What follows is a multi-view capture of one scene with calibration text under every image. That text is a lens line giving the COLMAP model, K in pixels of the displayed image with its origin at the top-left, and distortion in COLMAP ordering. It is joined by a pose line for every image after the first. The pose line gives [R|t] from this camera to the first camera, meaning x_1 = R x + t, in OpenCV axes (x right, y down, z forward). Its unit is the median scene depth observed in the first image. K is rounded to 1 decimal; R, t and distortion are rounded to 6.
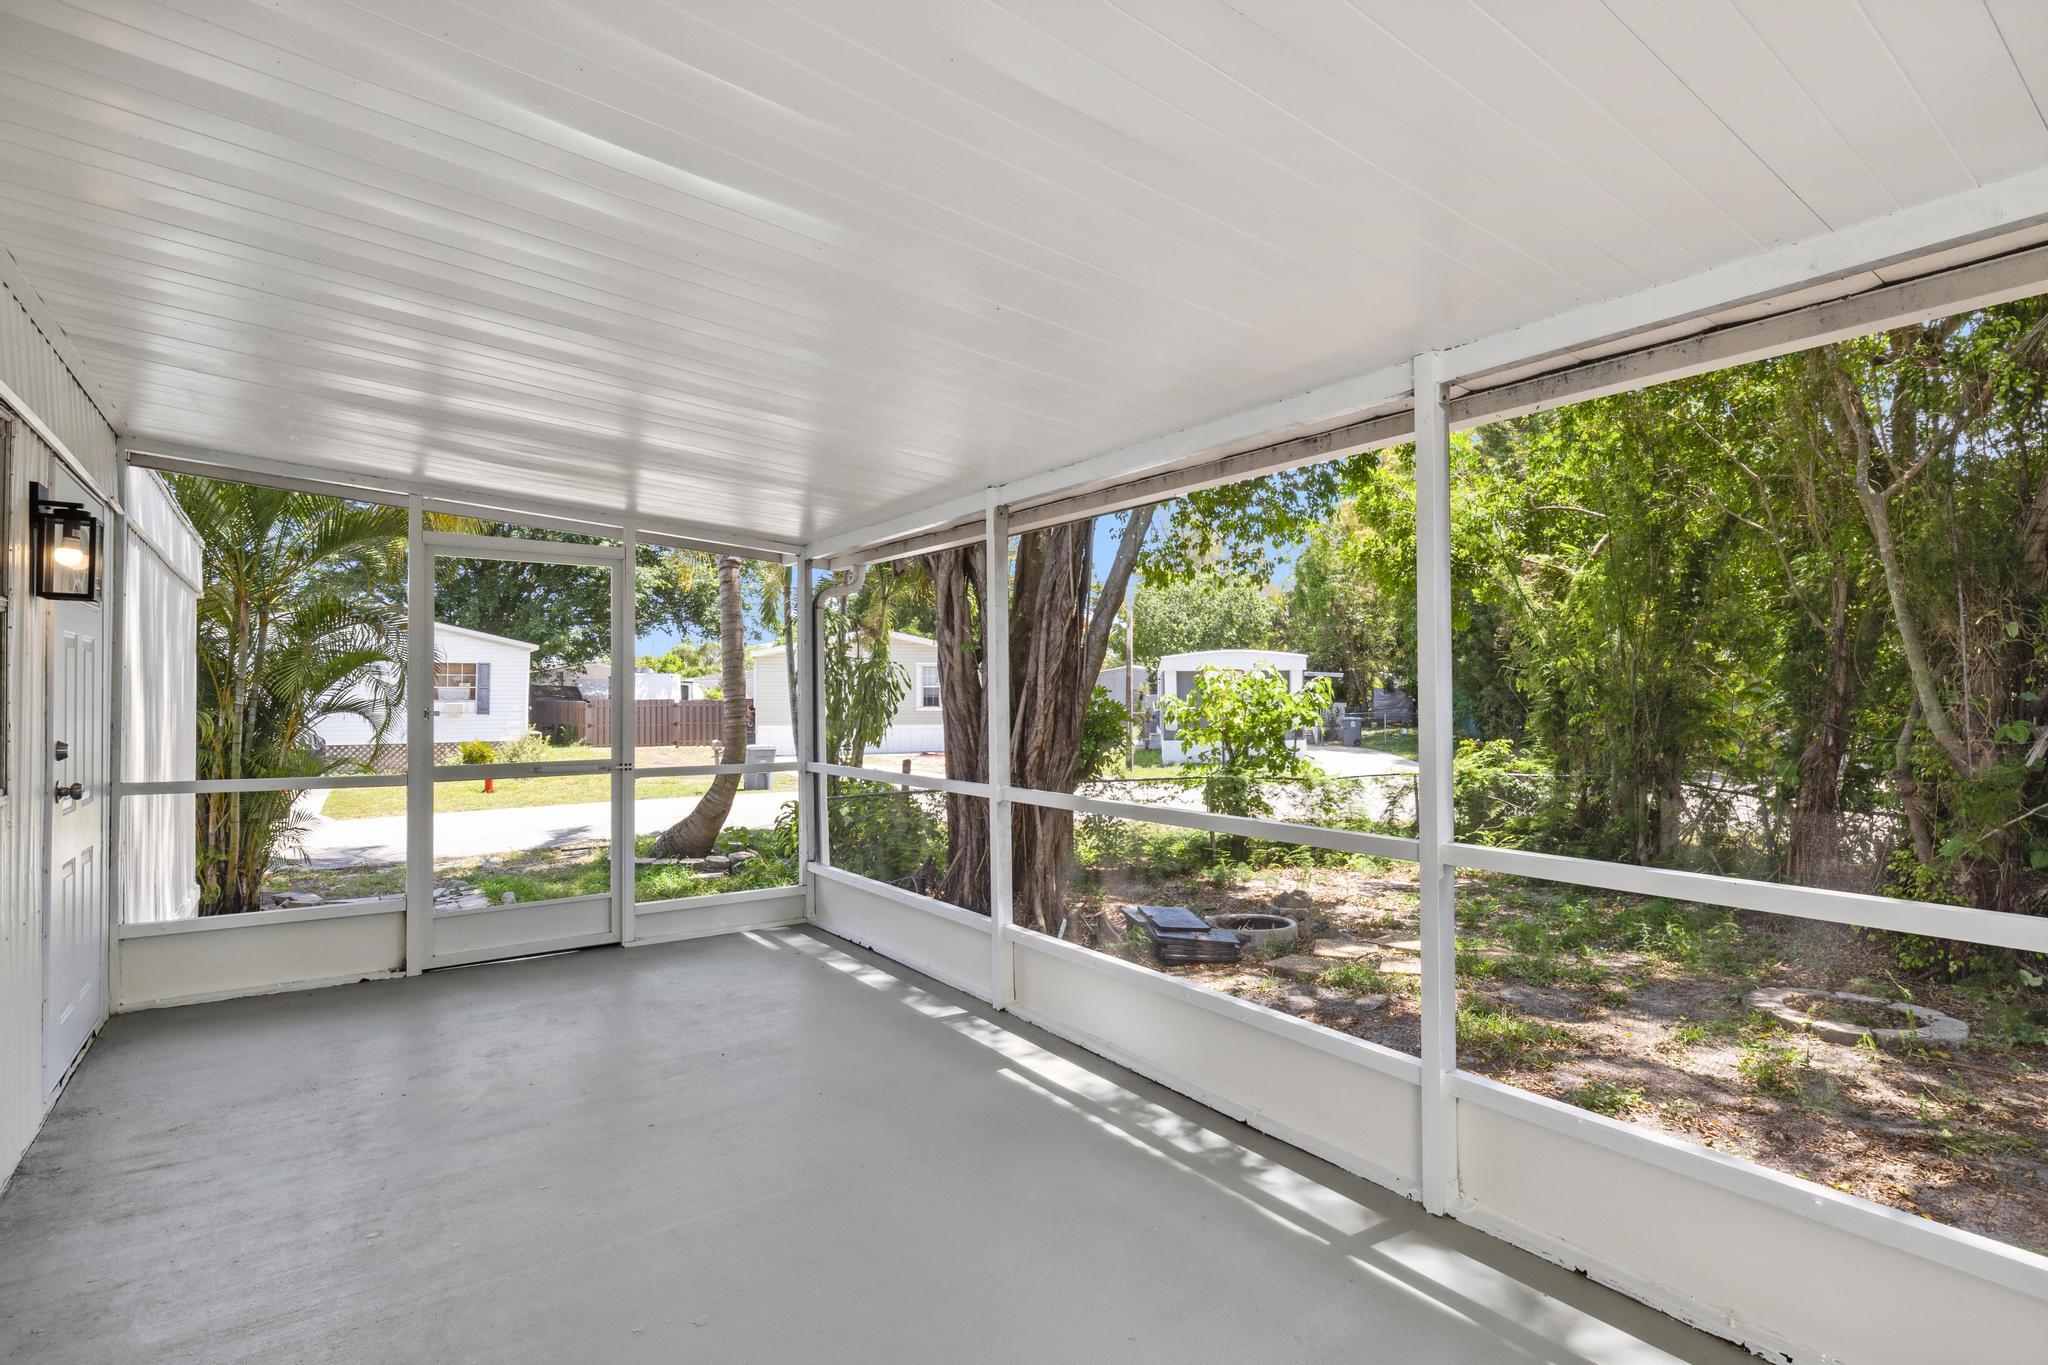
lens RADIAL K [[992.6, 0, 1026.5], [0, 992.6, 683.1], [0, 0, 1]] dist [-0.002573, -0.000230]
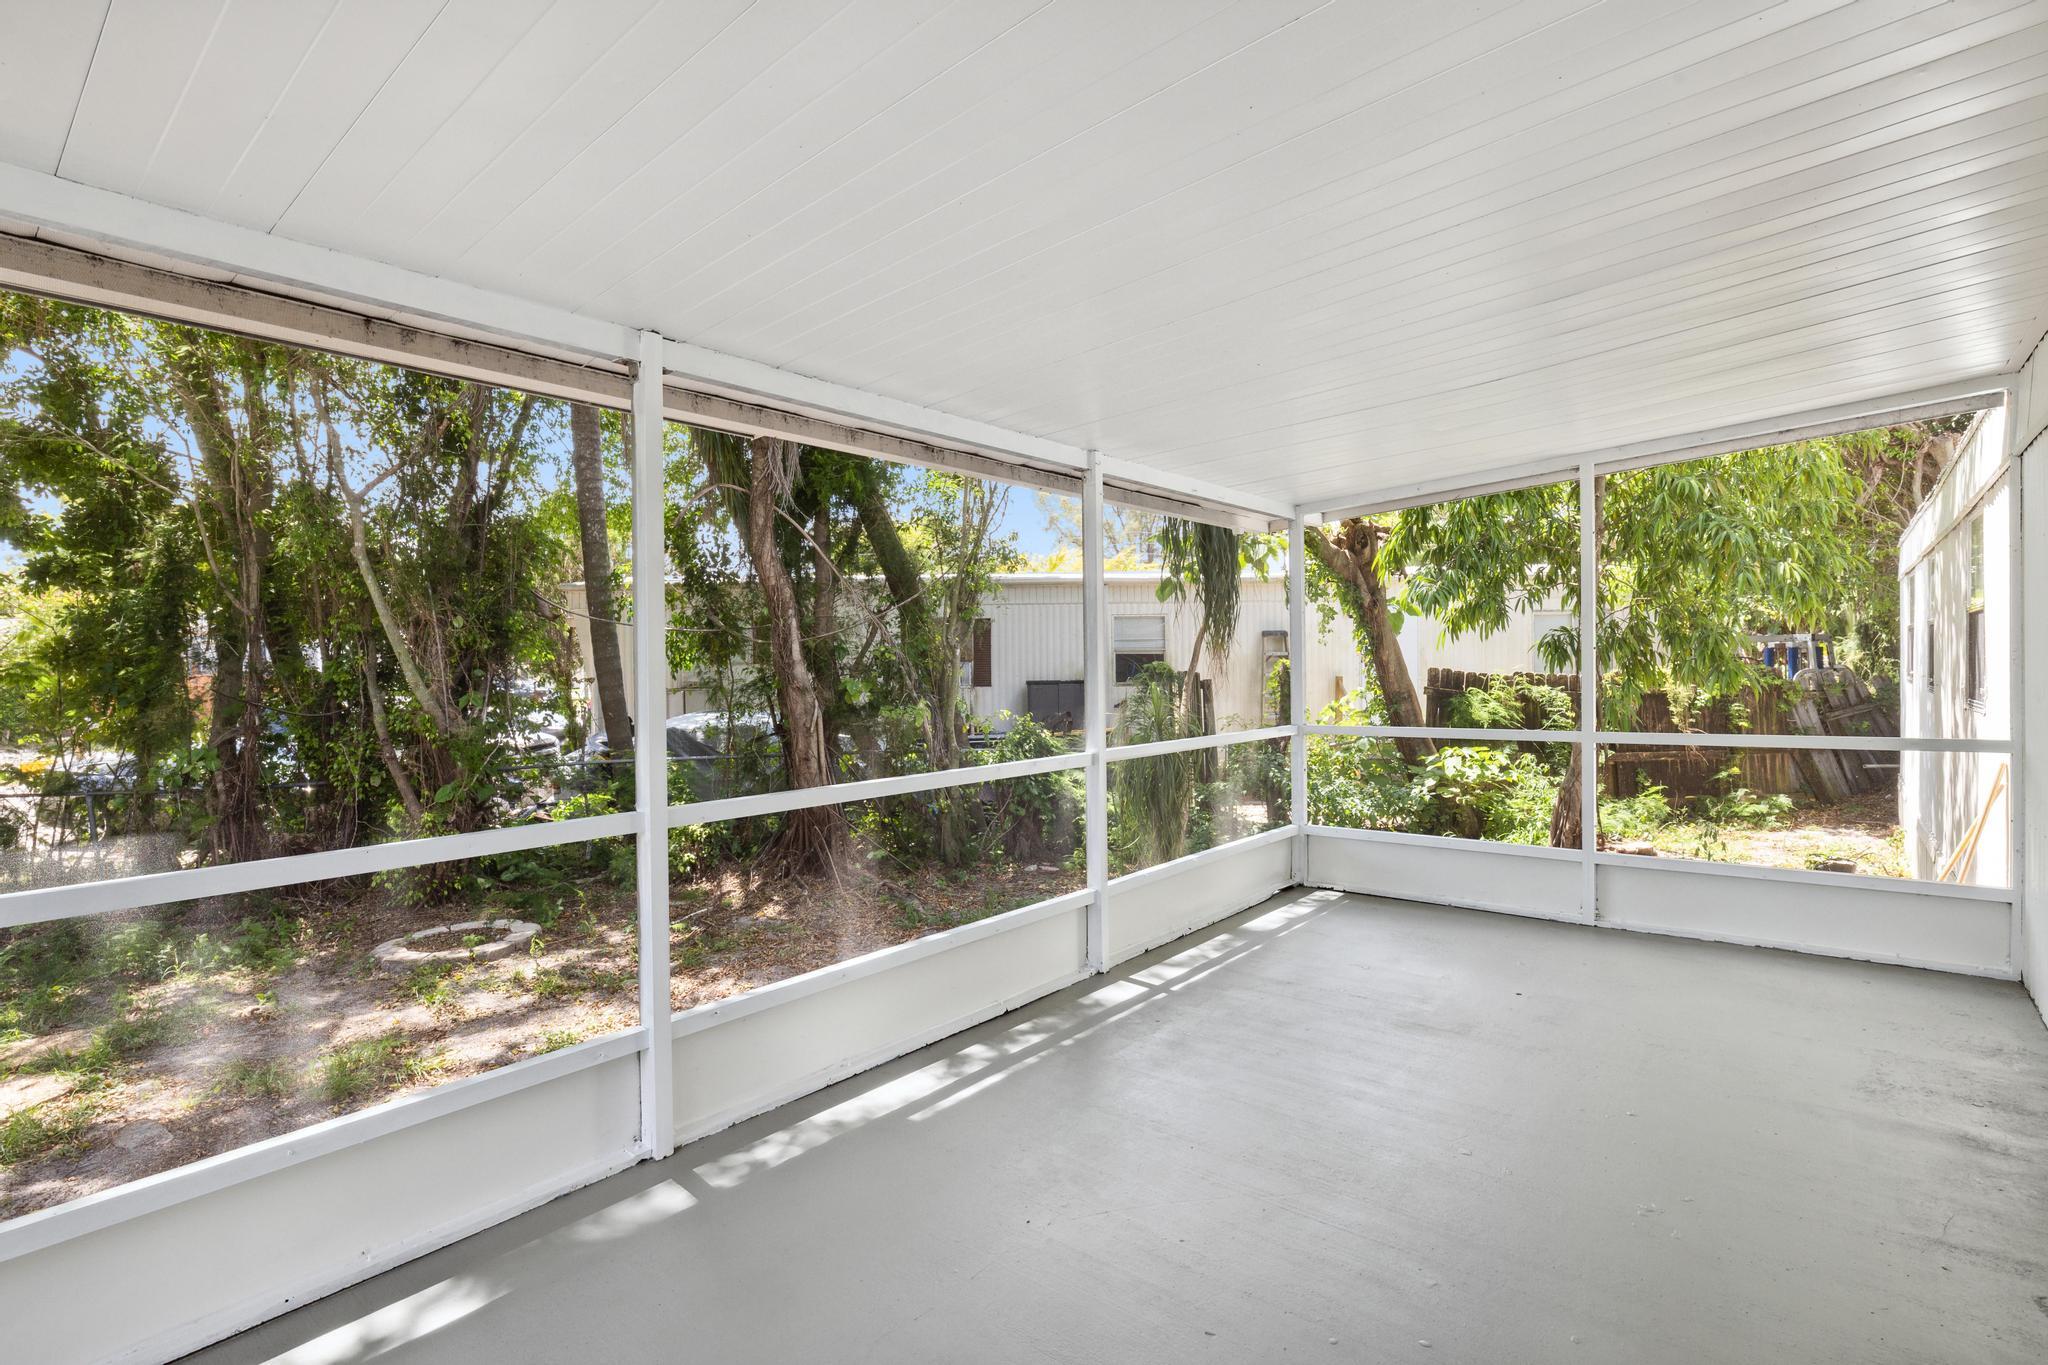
lens RADIAL K [[992.6, 0, 1026.5], [0, 992.6, 683.1], [0, 0, 1]] dist [-0.002573, -0.000230]
pose [[-0.263898, -0.010084, 0.964498, -0.739006], [-0.004818, 0.999947, 0.009136, 0.017036], [-0.964539, -0.002236, -0.263932, 0.989826]]
